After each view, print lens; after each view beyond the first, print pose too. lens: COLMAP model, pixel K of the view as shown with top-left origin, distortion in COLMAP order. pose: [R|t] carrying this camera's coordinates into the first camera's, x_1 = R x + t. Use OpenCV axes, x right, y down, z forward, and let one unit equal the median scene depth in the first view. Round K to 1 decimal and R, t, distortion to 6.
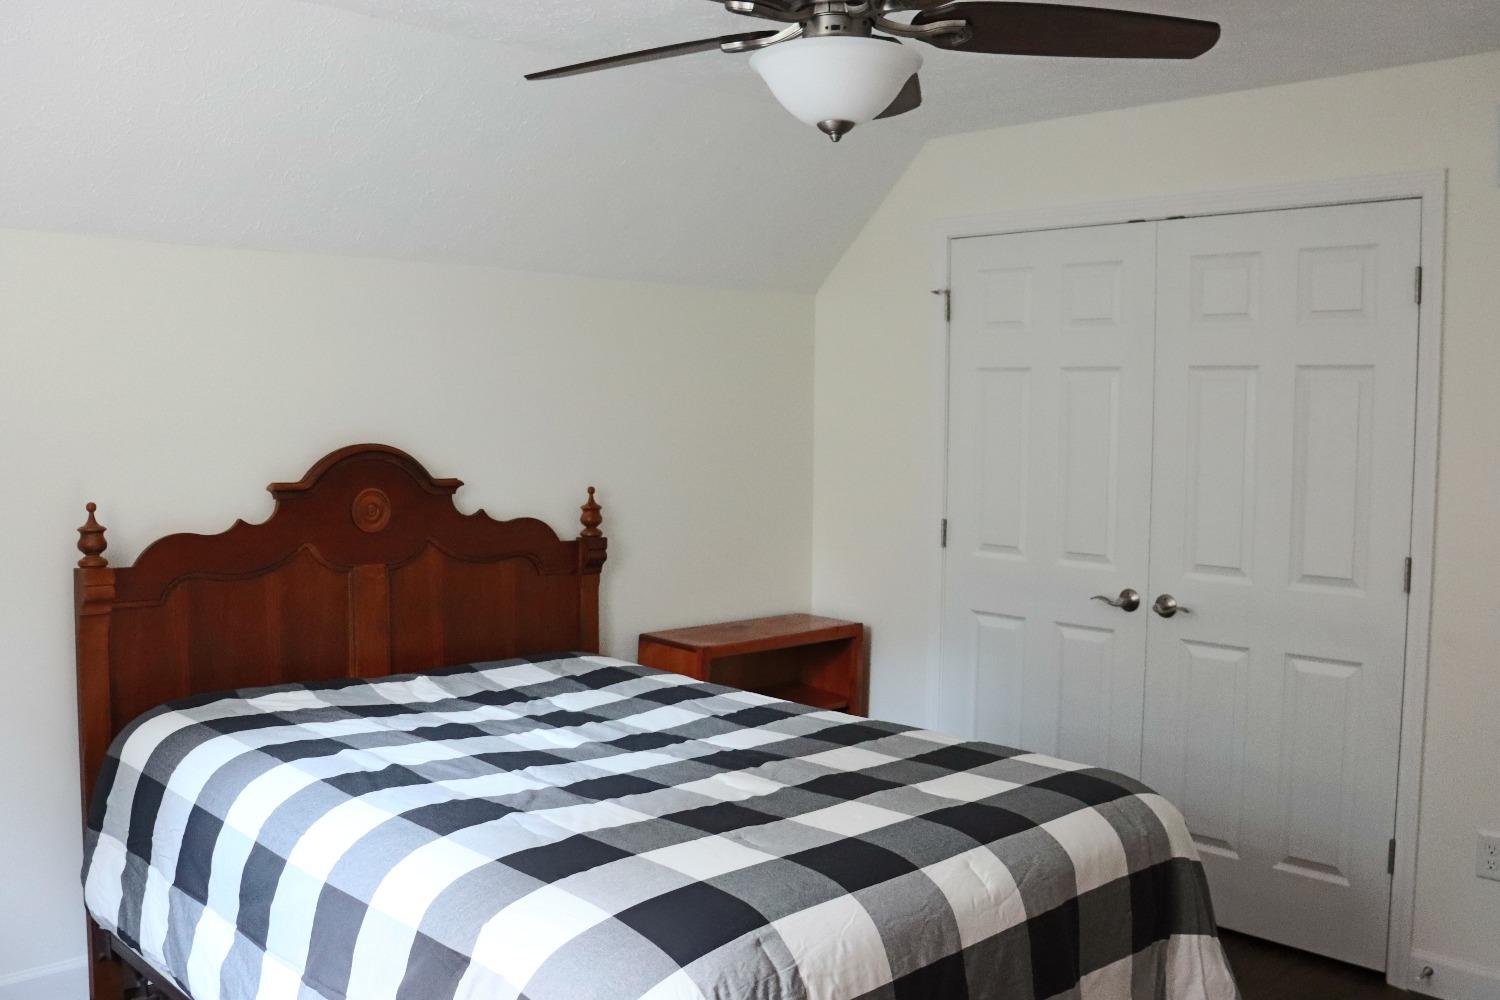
lens RADIAL K [[1375.0, 0, 750.0], [0, 1375.0, 500.0], [0, 0, 1]] dist [-0.183864, 0.166001]
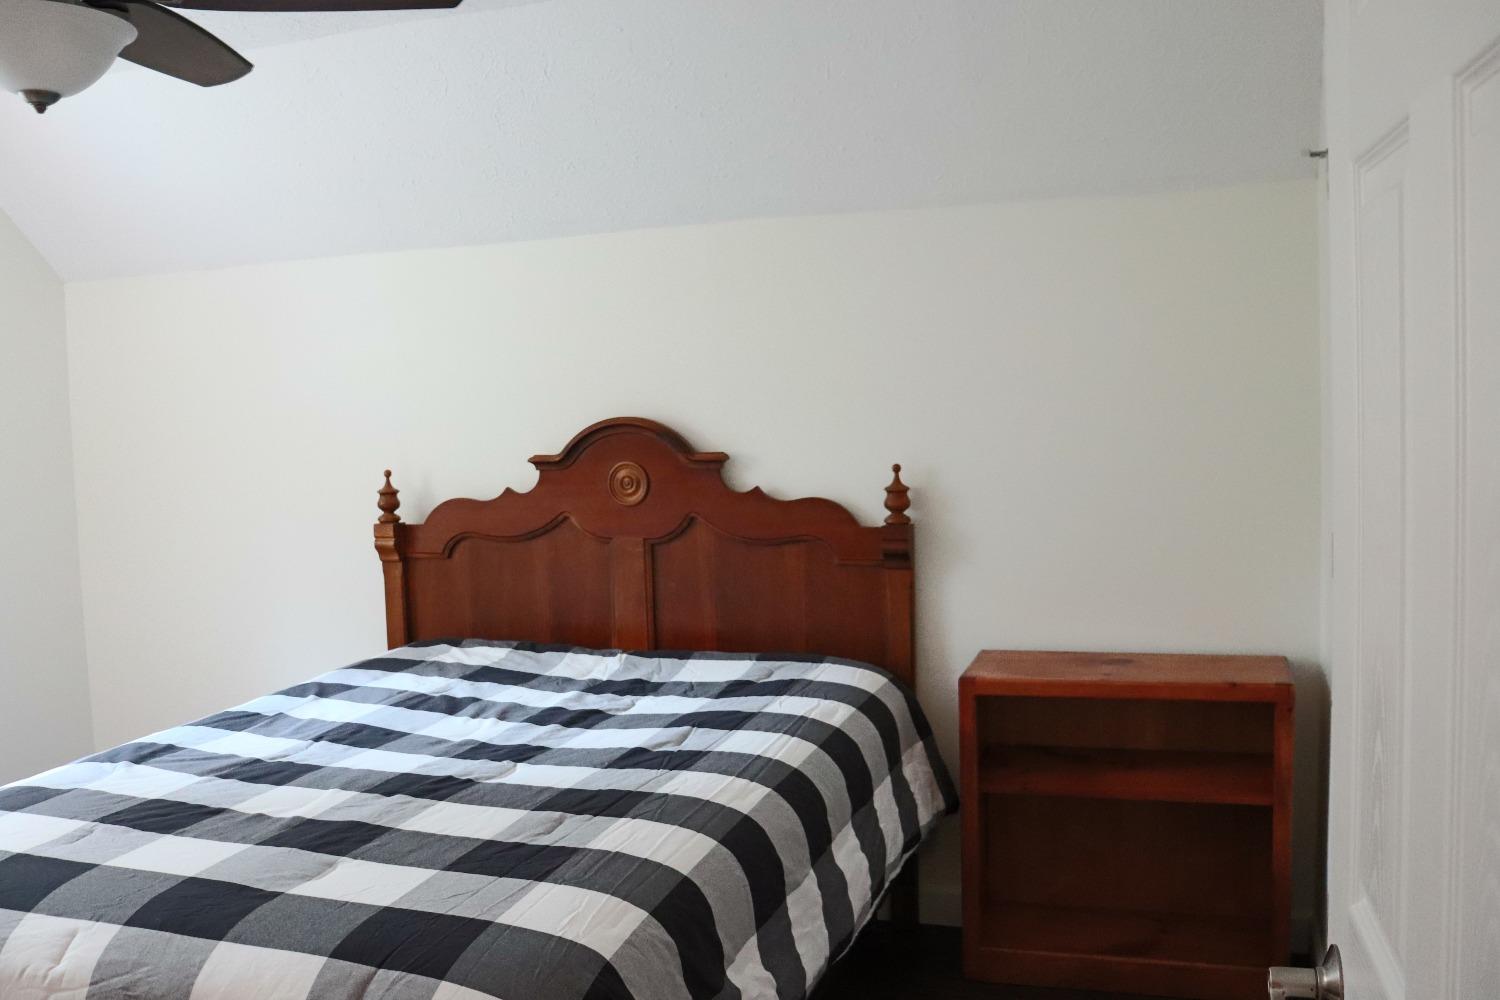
lens RADIAL K [[1392.7, 0, 750.0], [0, 1392.7, 500.0], [0, 0, 1]] dist [-0.066587, -0.014836]
pose [[0.412905, 0.048882, -0.909462, 0.730982], [-0.013065, 0.998774, 0.047751, -0.032067], [0.910681, -0.007834, 0.413037, 0.691619]]
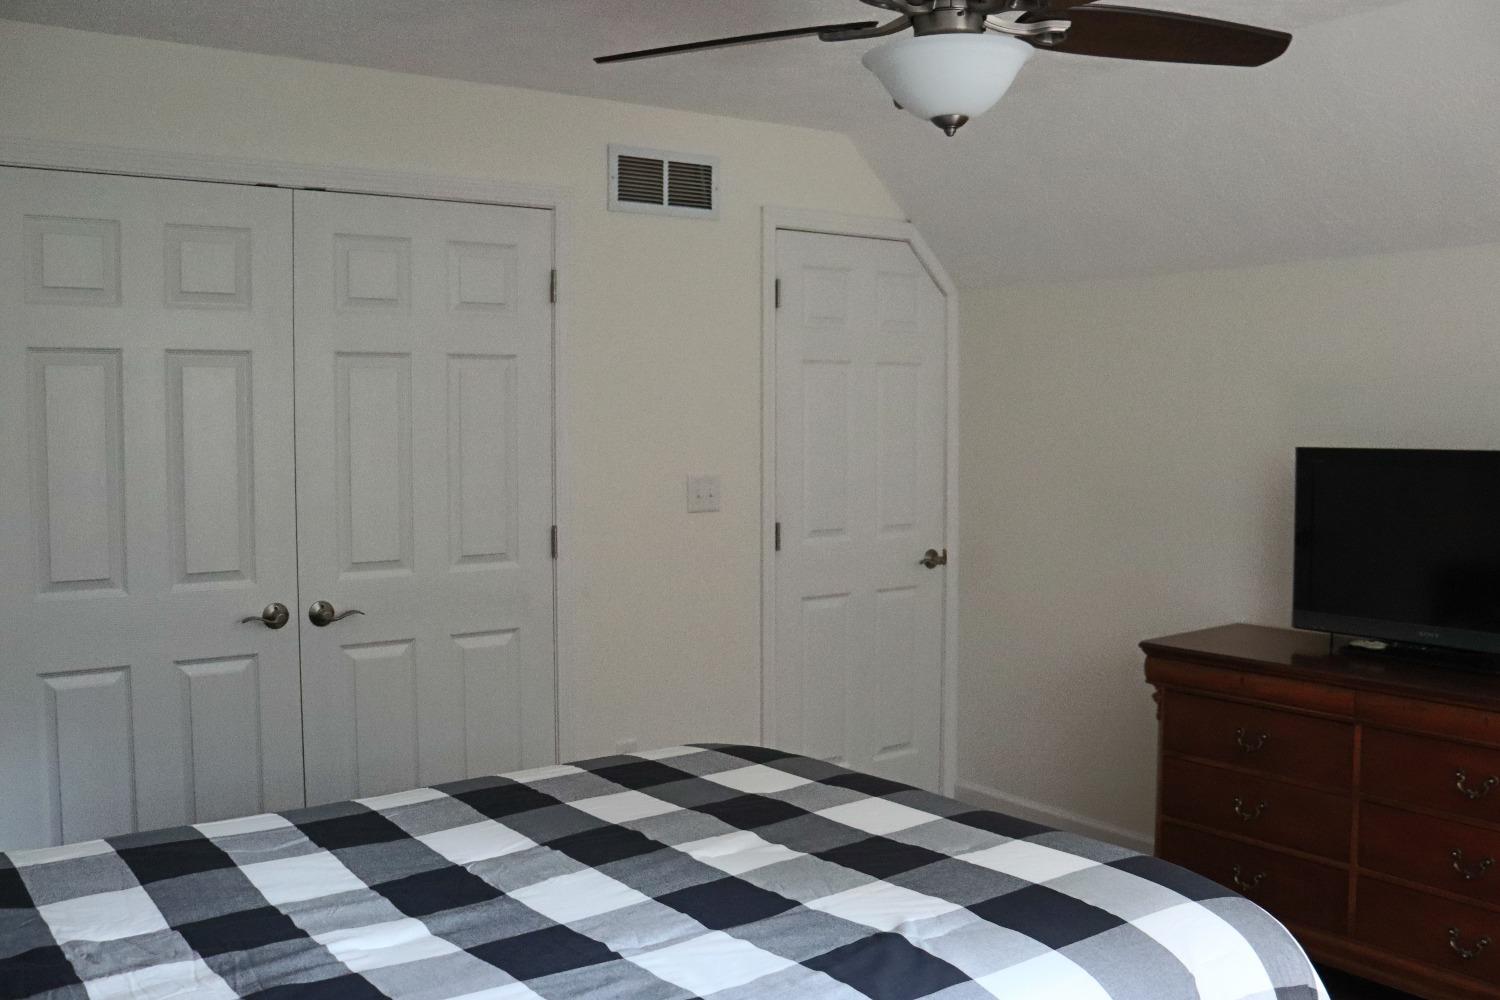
lens RADIAL K [[1375.0, 0, 750.0], [0, 1375.0, 500.0], [0, 0, 1]] dist [-0.183864, 0.166001]
pose [[0.108575, -0.078085, 0.991017, -0.633094], [0.065355, 0.995314, 0.071263, -0.050157], [-0.991938, 0.057031, 0.113169, 0.681198]]
